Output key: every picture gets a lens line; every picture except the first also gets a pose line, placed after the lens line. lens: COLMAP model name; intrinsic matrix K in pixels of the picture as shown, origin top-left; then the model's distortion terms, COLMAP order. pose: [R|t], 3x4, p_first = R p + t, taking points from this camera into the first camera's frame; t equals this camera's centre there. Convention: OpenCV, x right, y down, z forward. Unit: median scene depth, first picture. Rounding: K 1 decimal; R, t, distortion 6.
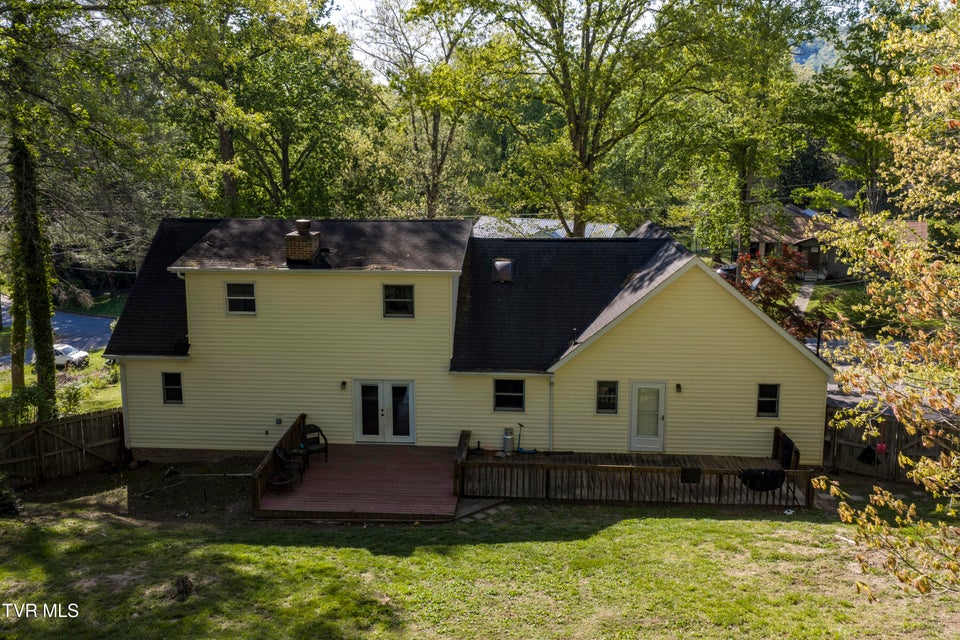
lens RADIAL K [[787.5, 0, 480.0], [0, 787.5, 320.0], [0, 0, 1]] dist [0.005908, 0.002858]
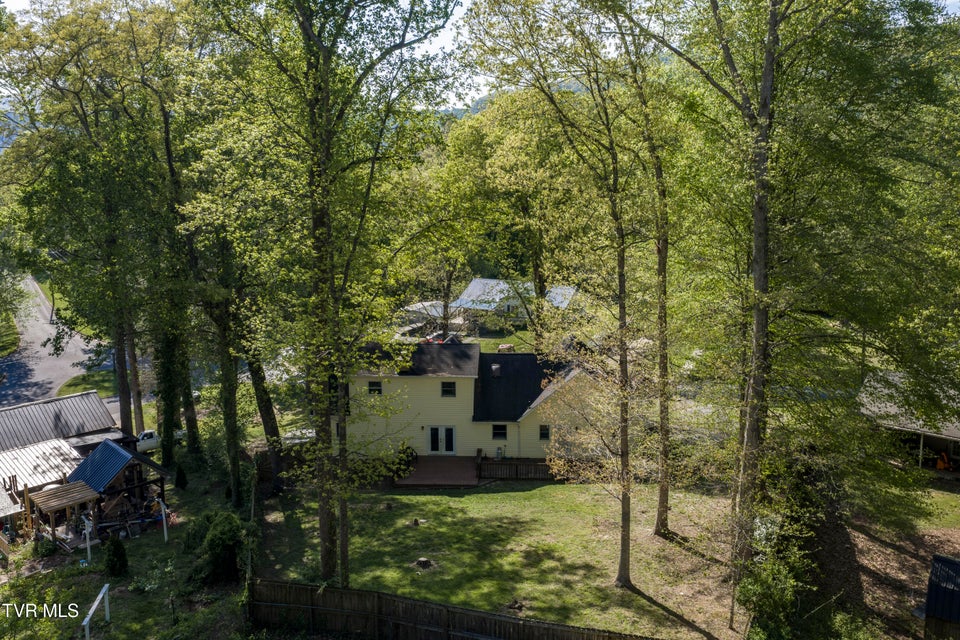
lens RADIAL K [[787.5, 0, 480.0], [0, 787.5, 320.0], [0, 0, 1]] dist [0.005908, 0.002858]
pose [[0.999738, -0.007795, 0.021537, -0.061261], [0.007997, 0.999925, -0.009315, -0.193422], [-0.021463, 0.009484, 0.999725, -1.171420]]
